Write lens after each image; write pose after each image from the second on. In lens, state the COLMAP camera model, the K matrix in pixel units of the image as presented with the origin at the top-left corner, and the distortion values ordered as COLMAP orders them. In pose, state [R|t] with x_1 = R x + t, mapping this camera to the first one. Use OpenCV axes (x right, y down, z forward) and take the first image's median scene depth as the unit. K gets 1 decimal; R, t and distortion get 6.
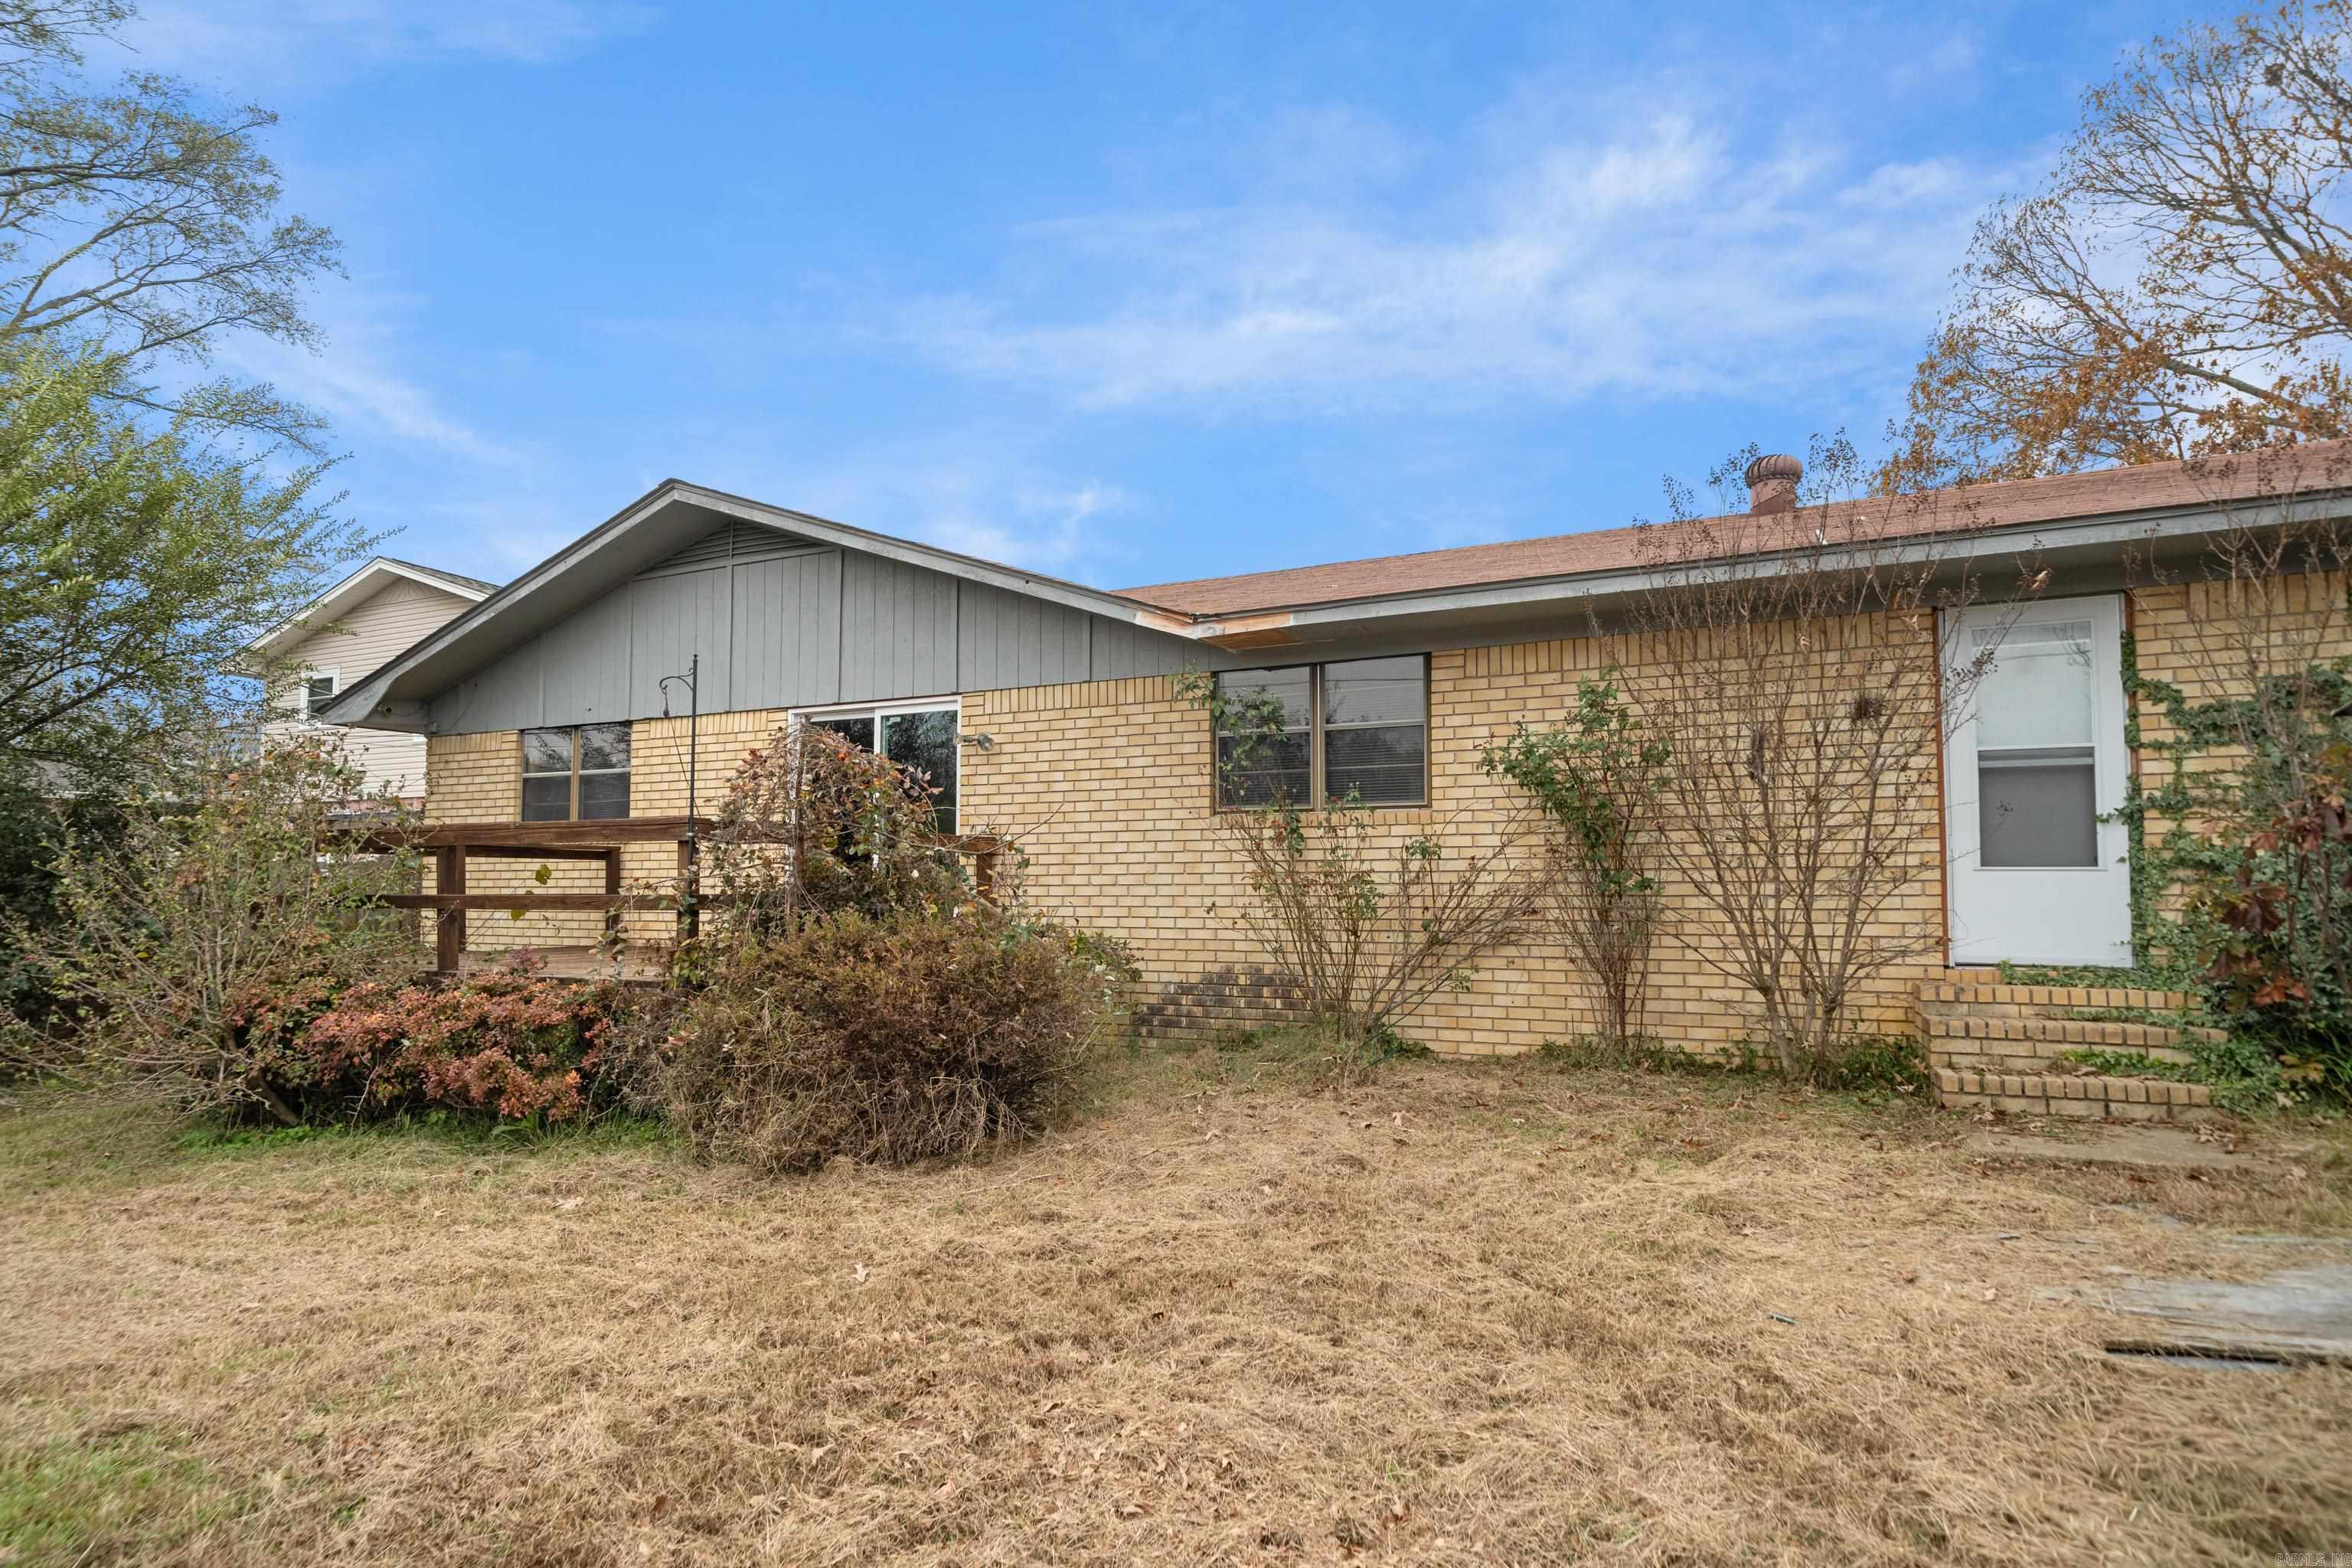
lens RADIAL K [[1227.5, 0, 1176.6], [0, 1227.5, 836.9], [0, 0, 1]] dist [0.000065, -0.000072]
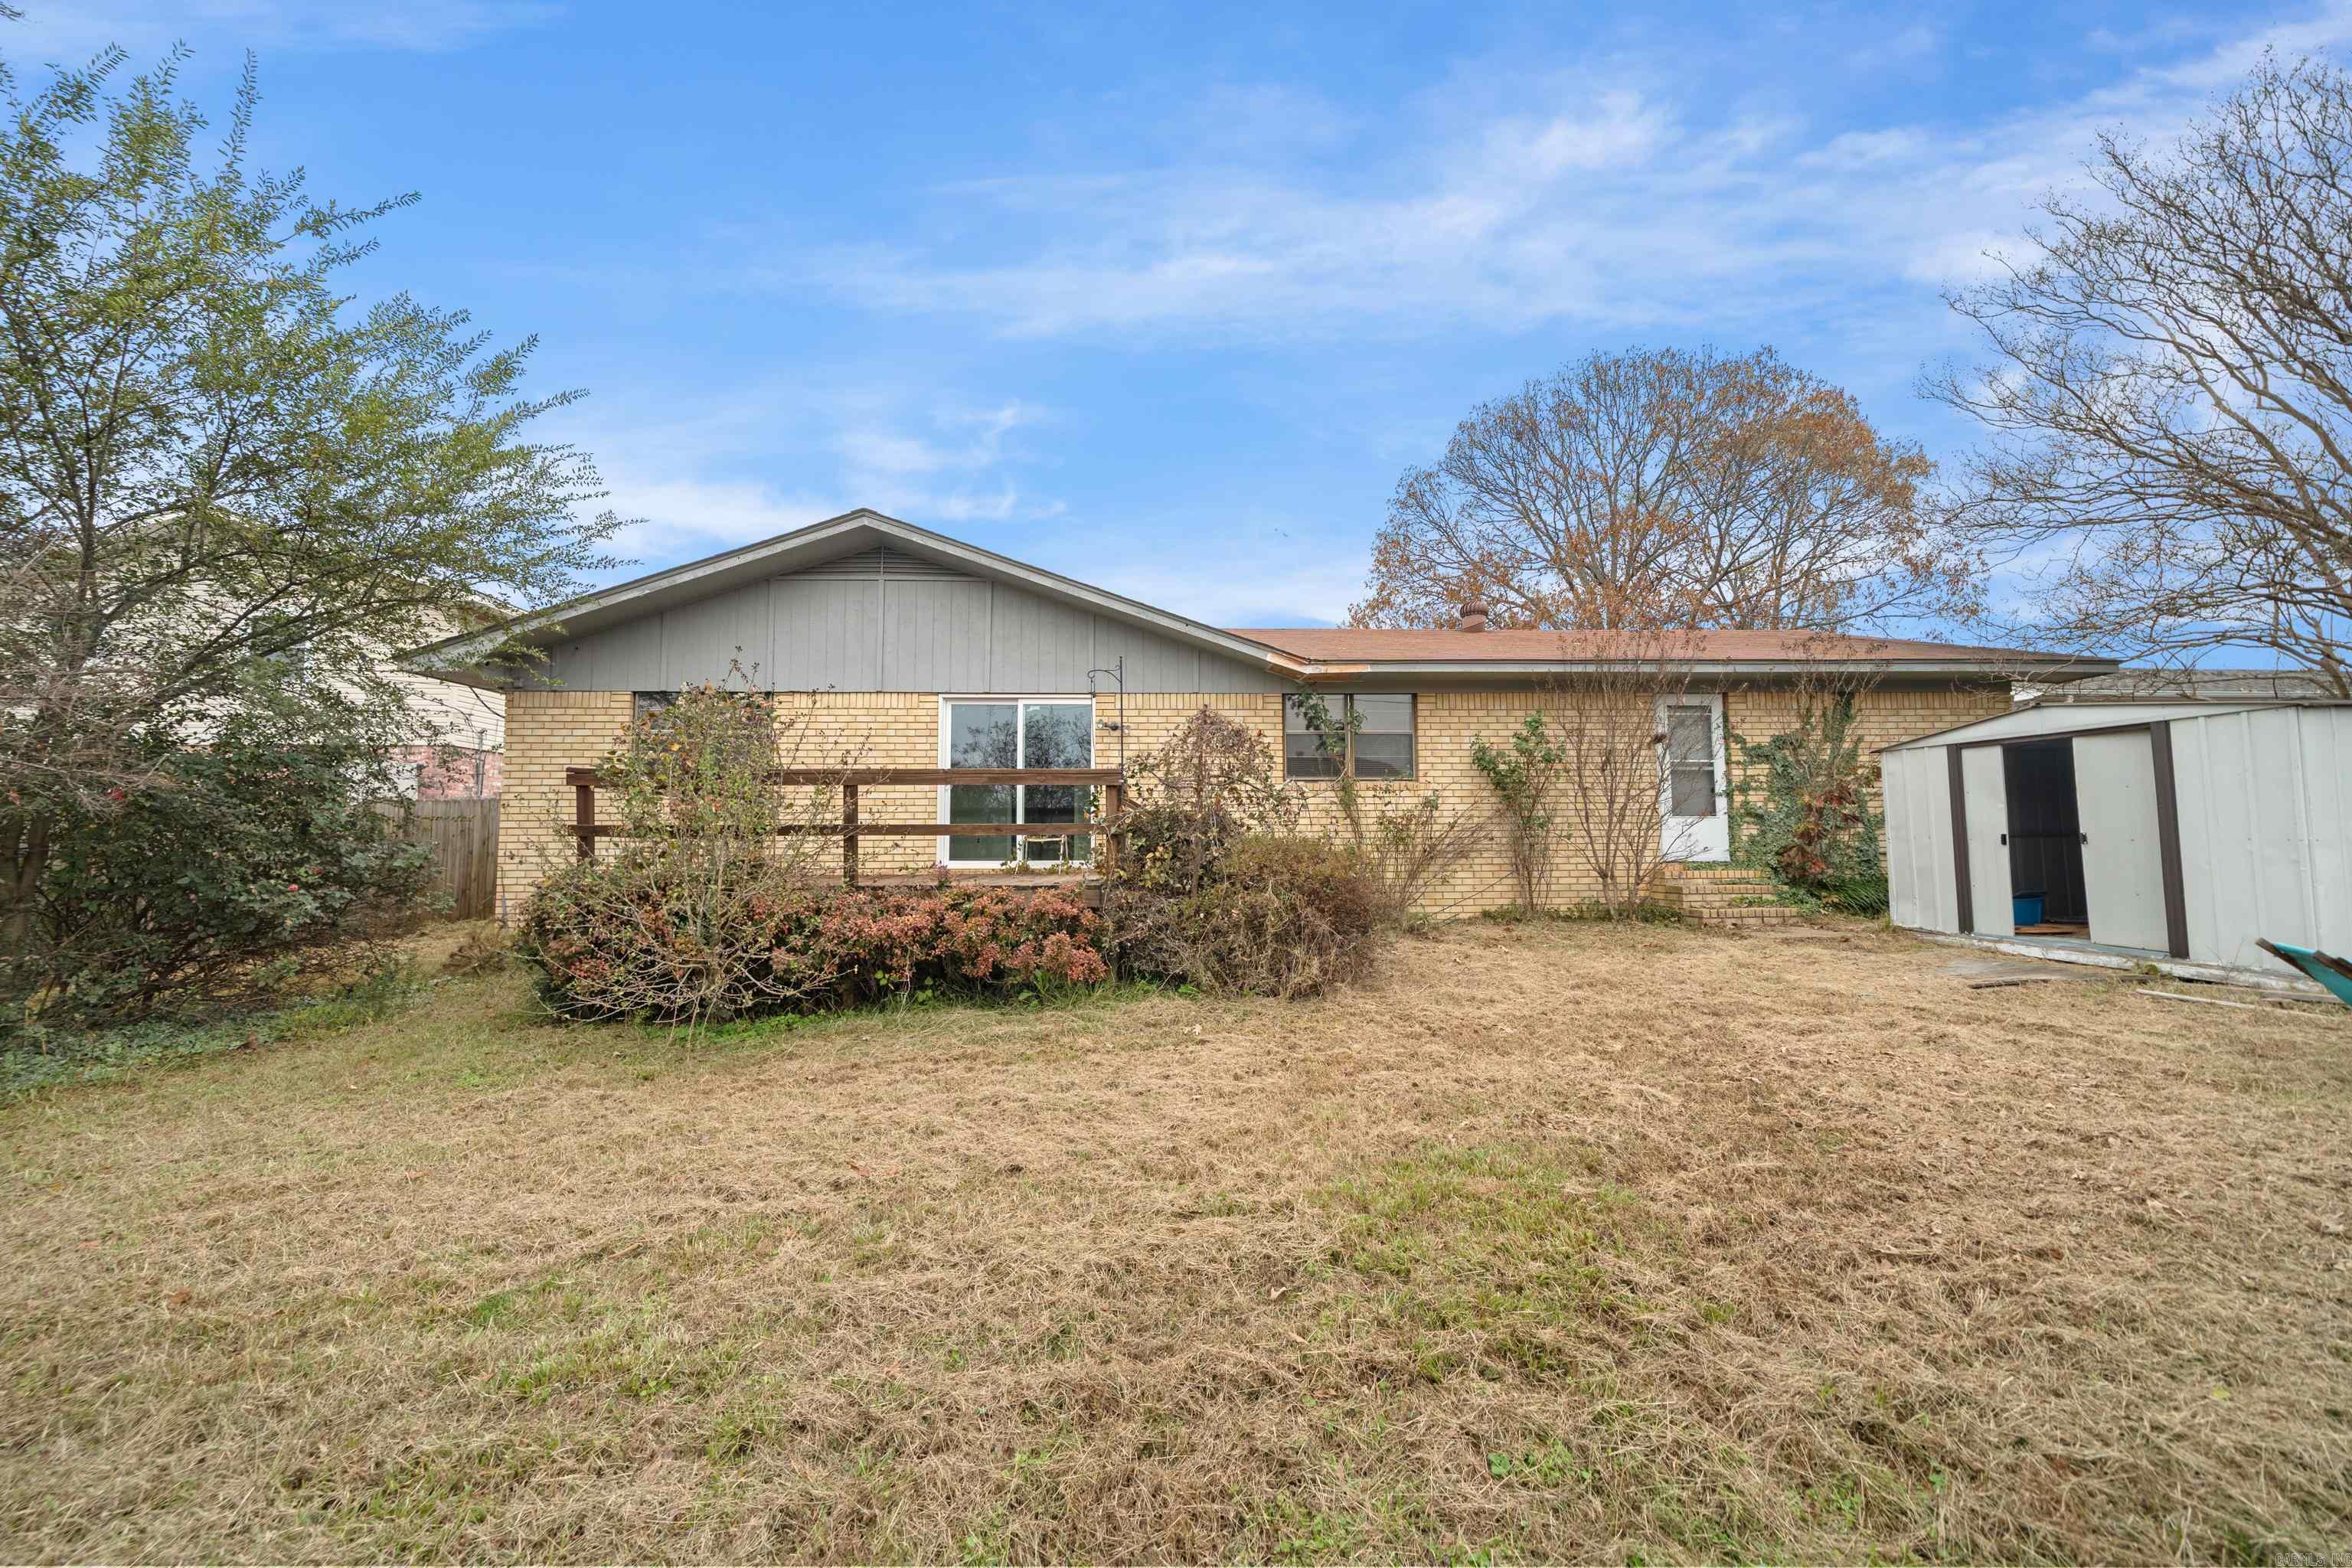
lens RADIAL K [[857.7, 0, 1173.6], [0, 857.7, 799.6], [0, 0, 1]] dist [-0.000222, 0.000095]
pose [[0.884606, 0.022713, 0.465787, -0.749638], [-0.016435, 0.999711, -0.017535, 0.033513], [-0.466050, 0.007857, 0.884723, 0.077088]]
